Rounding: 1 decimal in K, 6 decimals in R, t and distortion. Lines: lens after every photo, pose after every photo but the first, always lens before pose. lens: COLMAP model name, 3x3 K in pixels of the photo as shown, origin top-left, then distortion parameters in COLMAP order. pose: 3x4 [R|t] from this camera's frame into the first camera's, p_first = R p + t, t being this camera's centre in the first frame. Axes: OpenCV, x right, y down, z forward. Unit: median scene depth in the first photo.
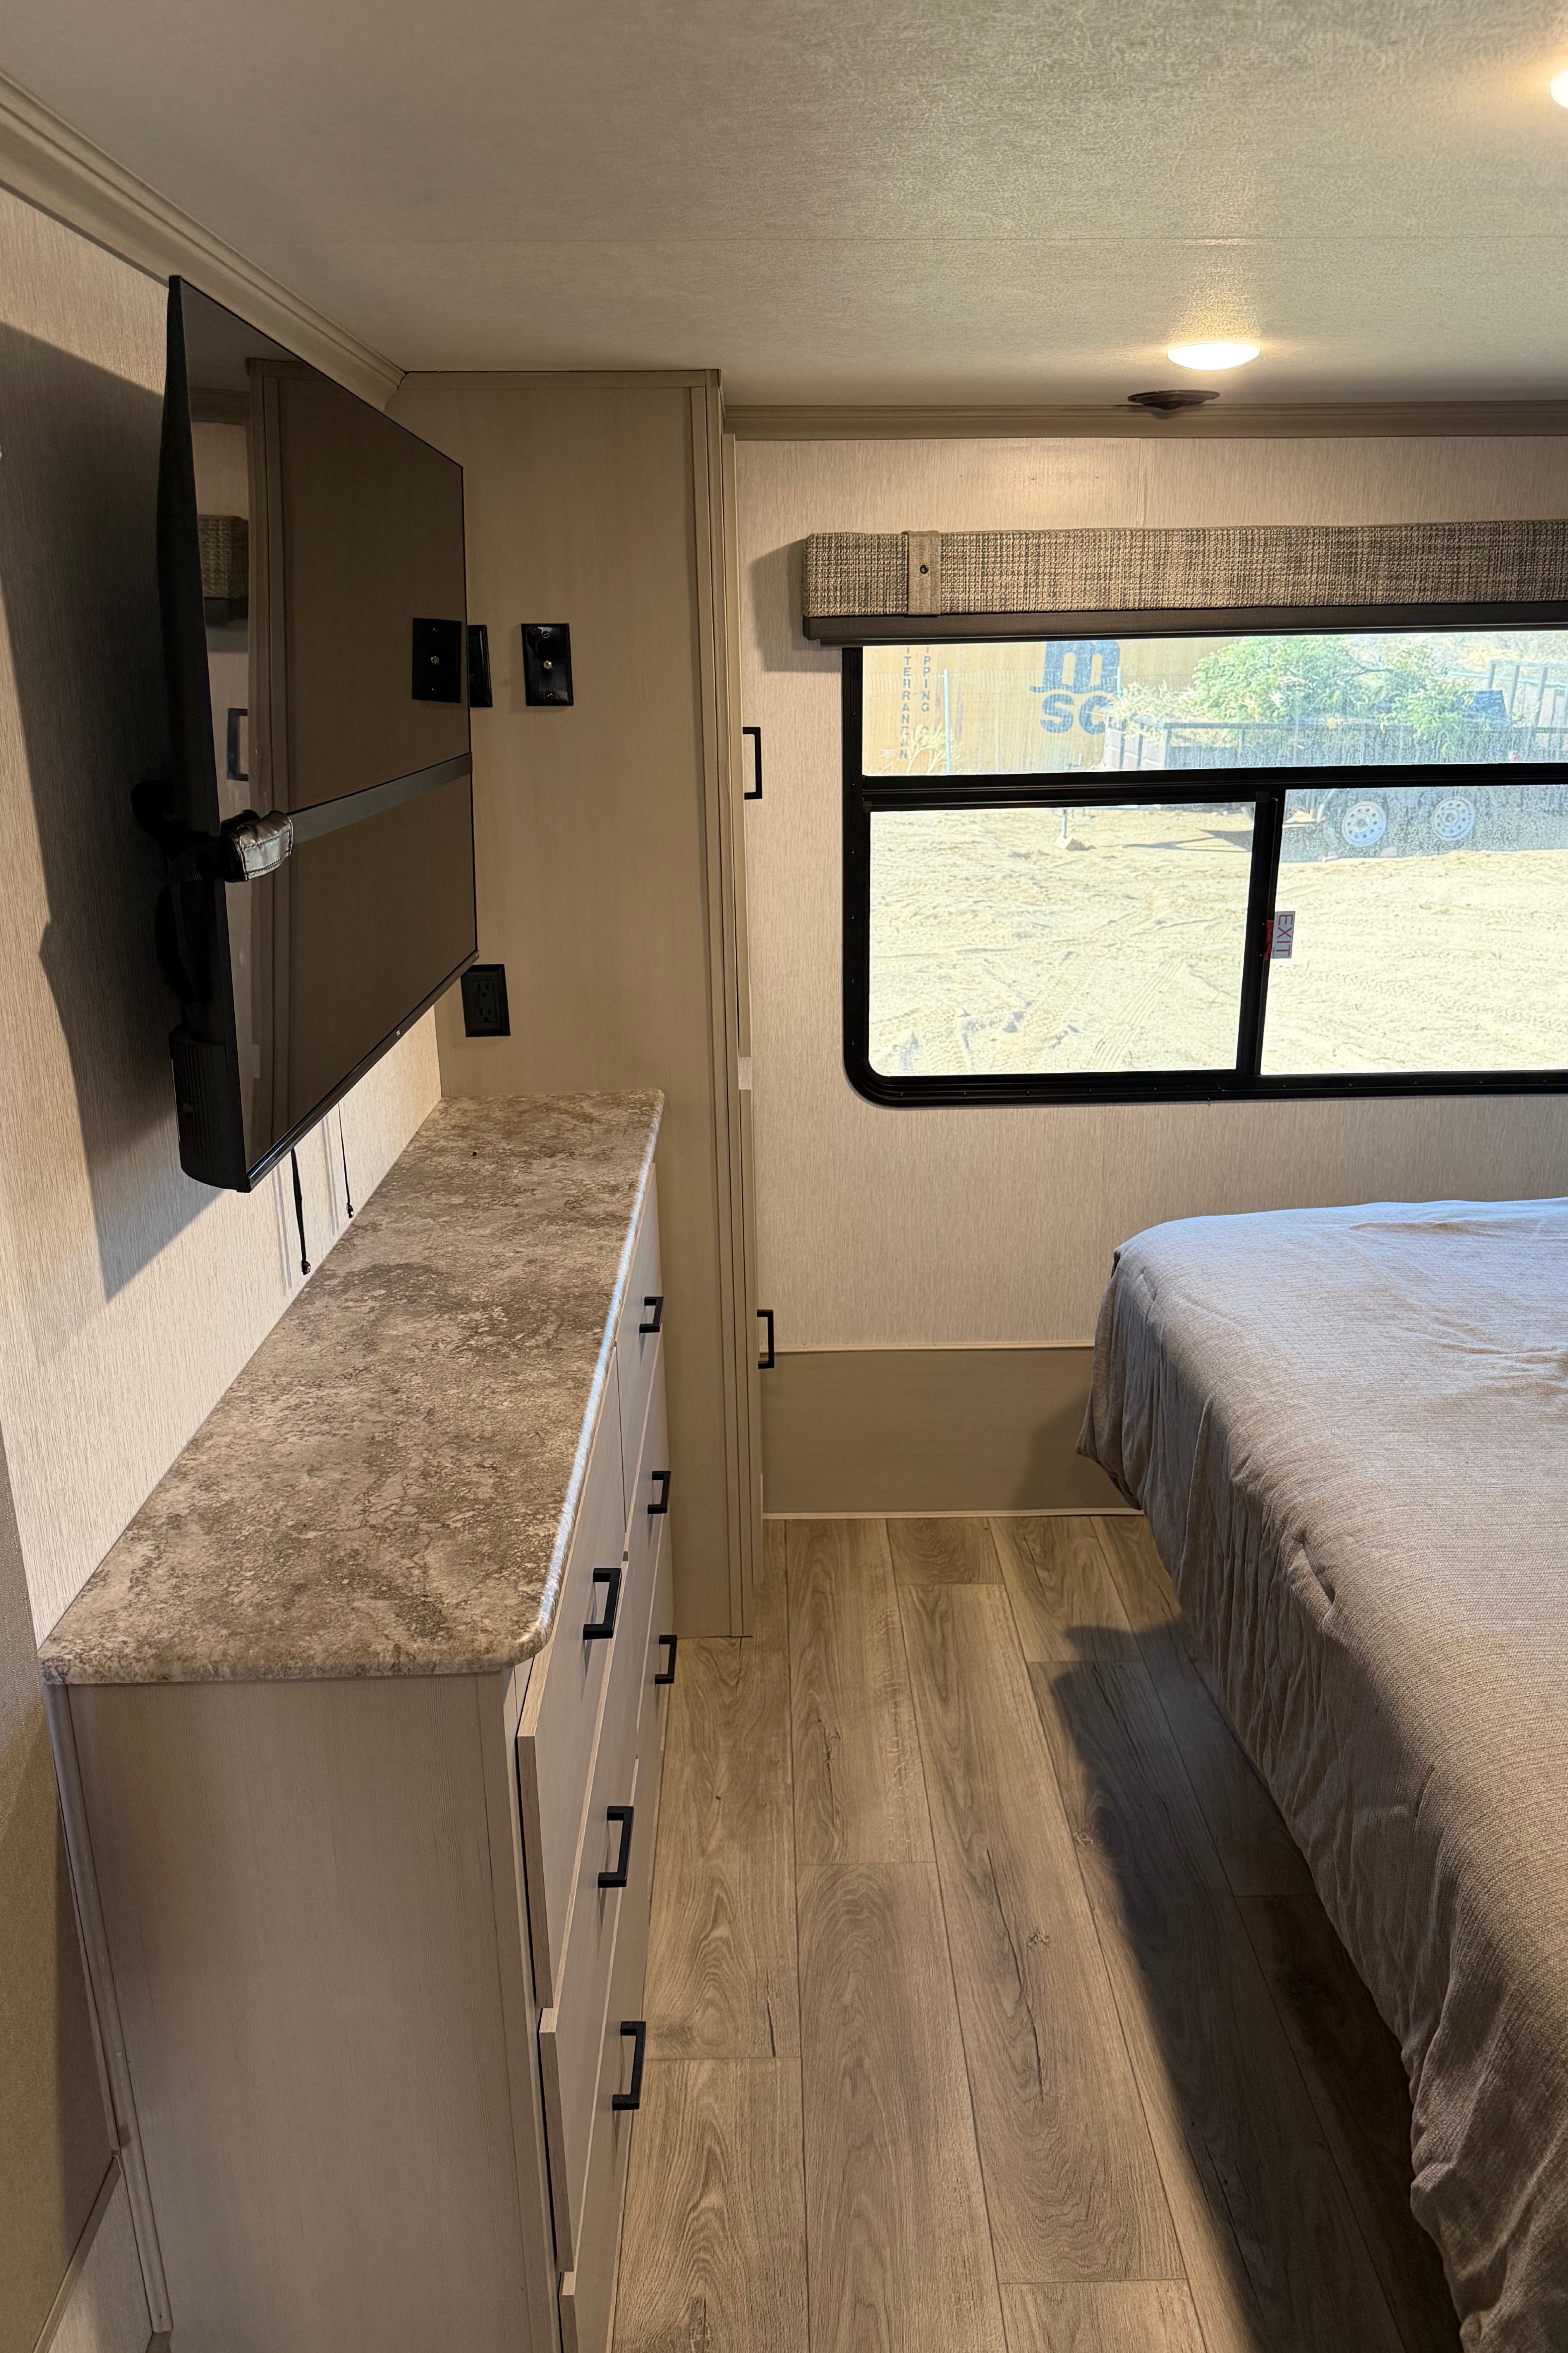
lens RADIAL K [[1637.4, 0, 782.5], [0, 1637.4, 1139.3], [0, 0, 1]] dist [-0.001621, -0.023345]
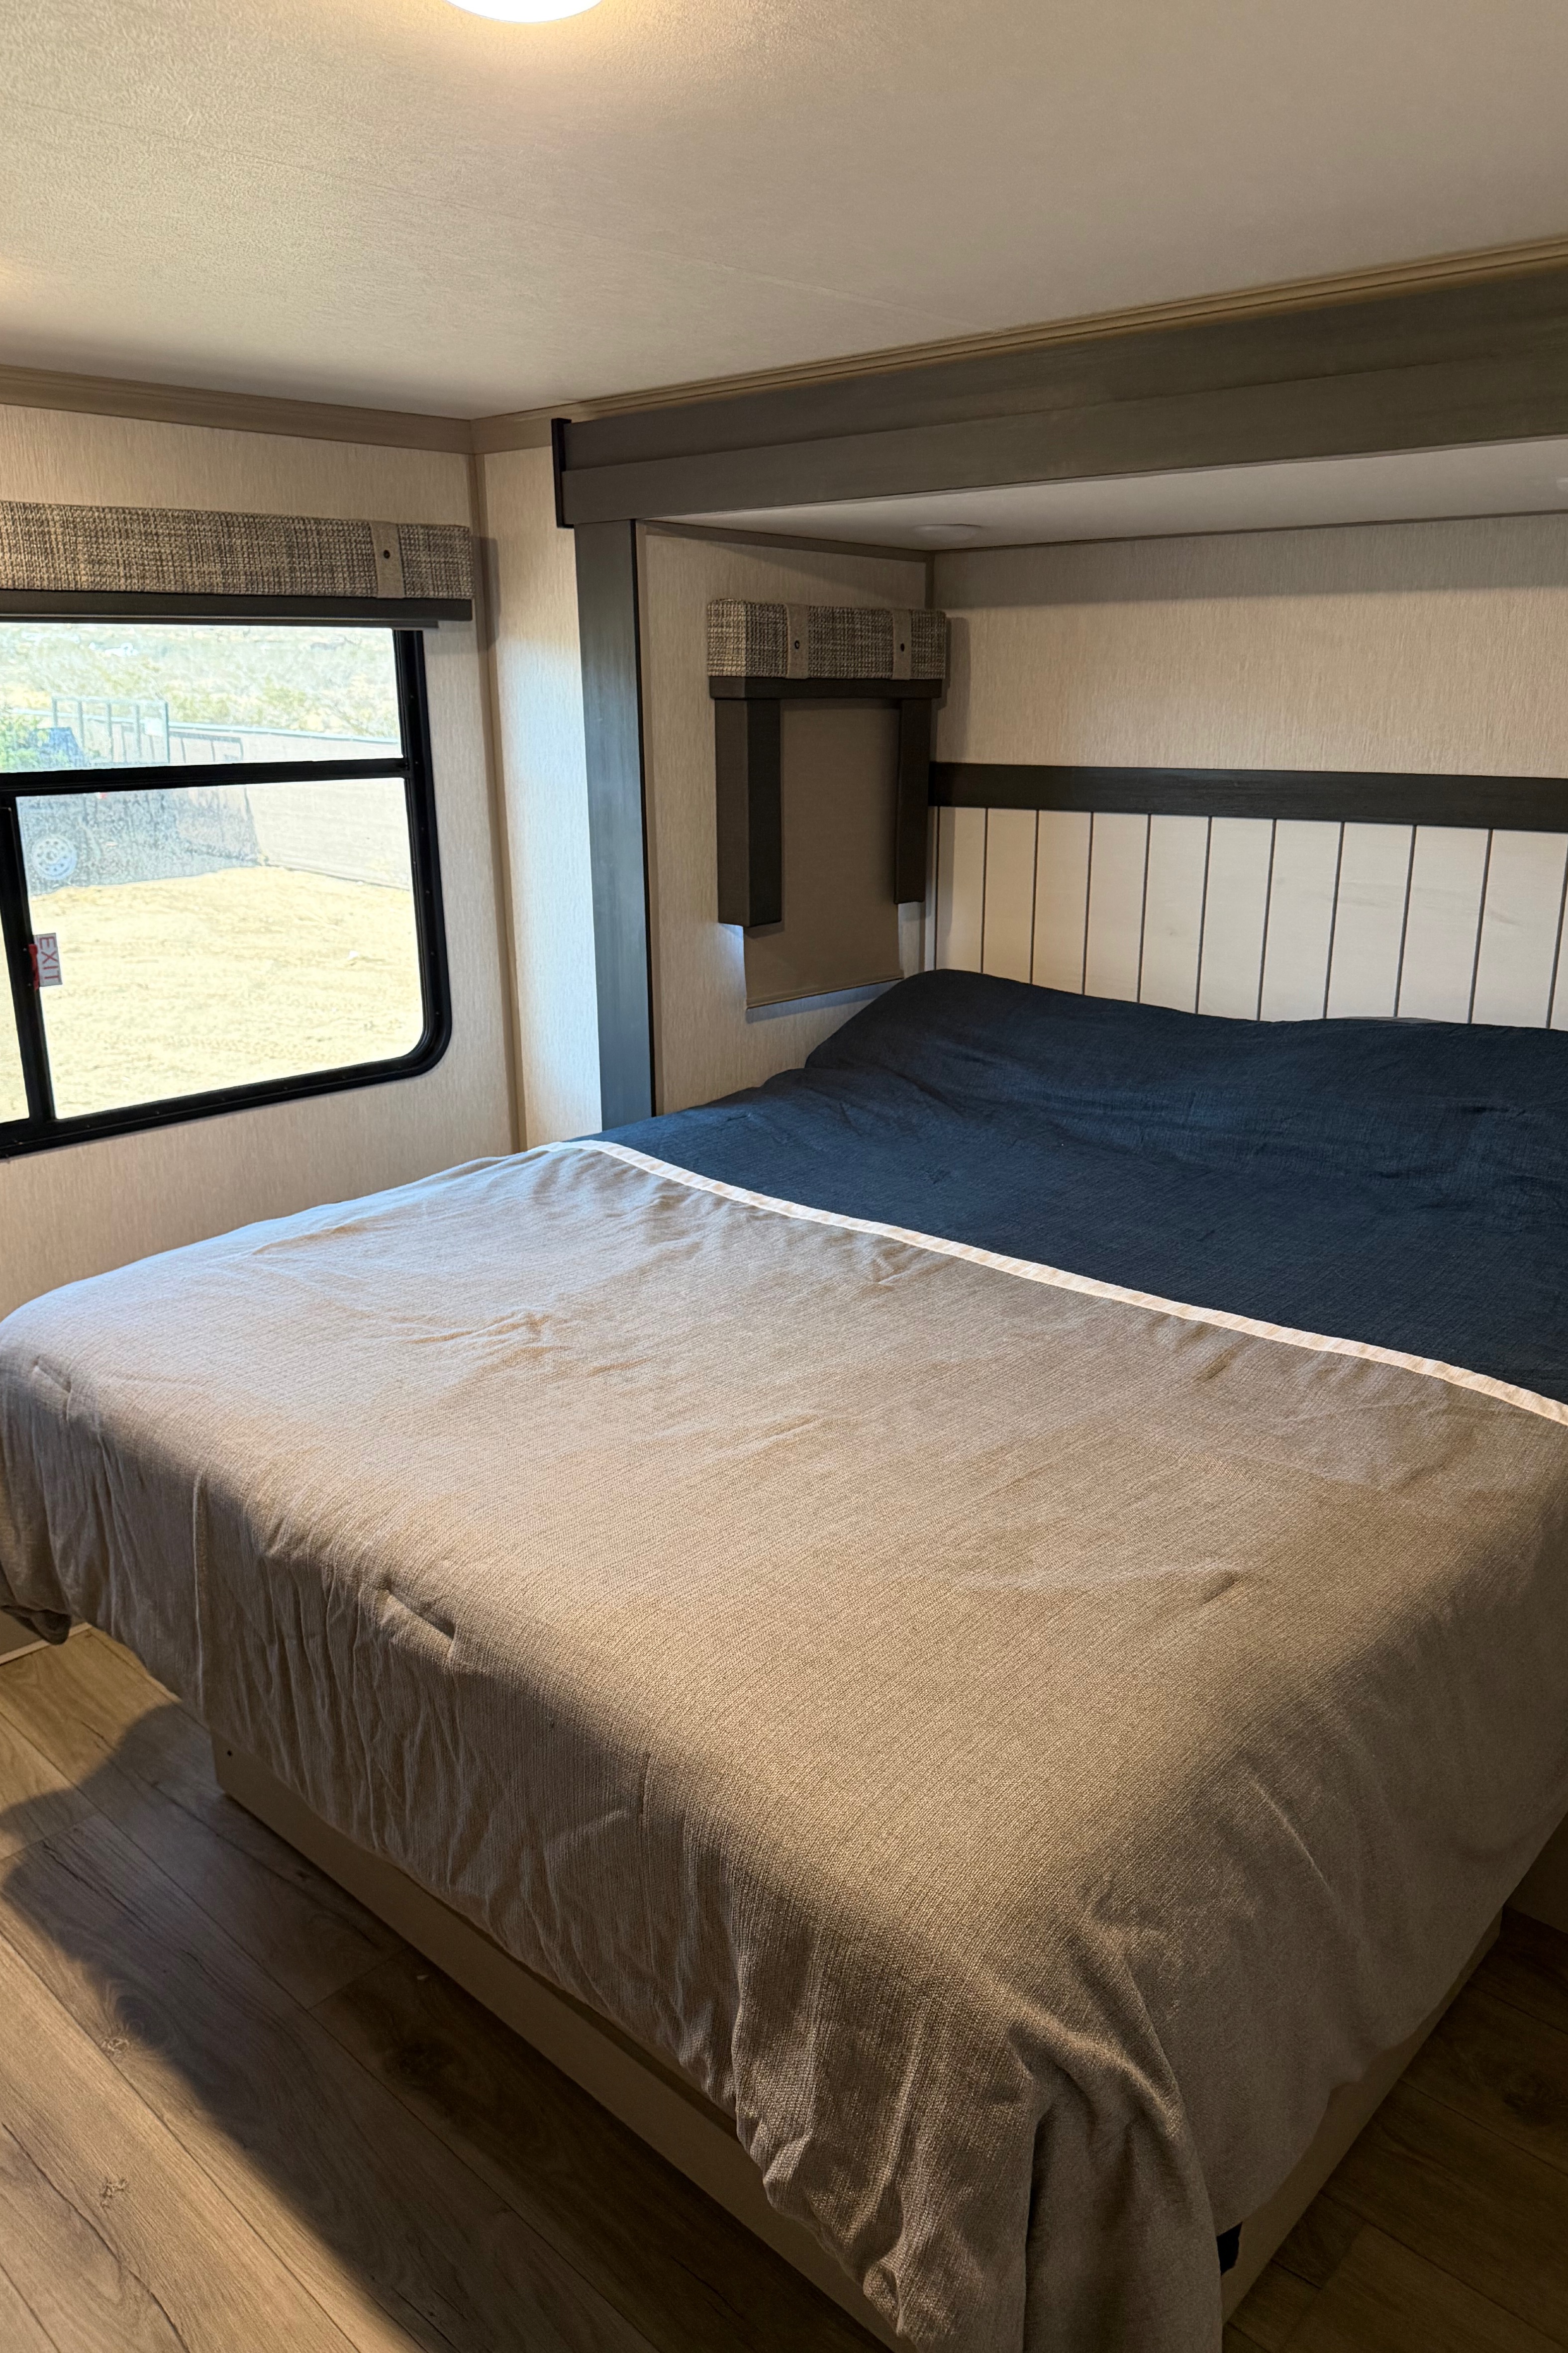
lens RADIAL K [[1637.4, 0, 782.5], [0, 1637.4, 1139.3], [0, 0, 1]] dist [-0.001621, -0.023345]
pose [[0.683336, -0.183955, 0.706550, -0.099238], [0.202513, 0.977522, 0.058645, -0.002048], [-0.701456, 0.103011, 0.705229, 0.157910]]
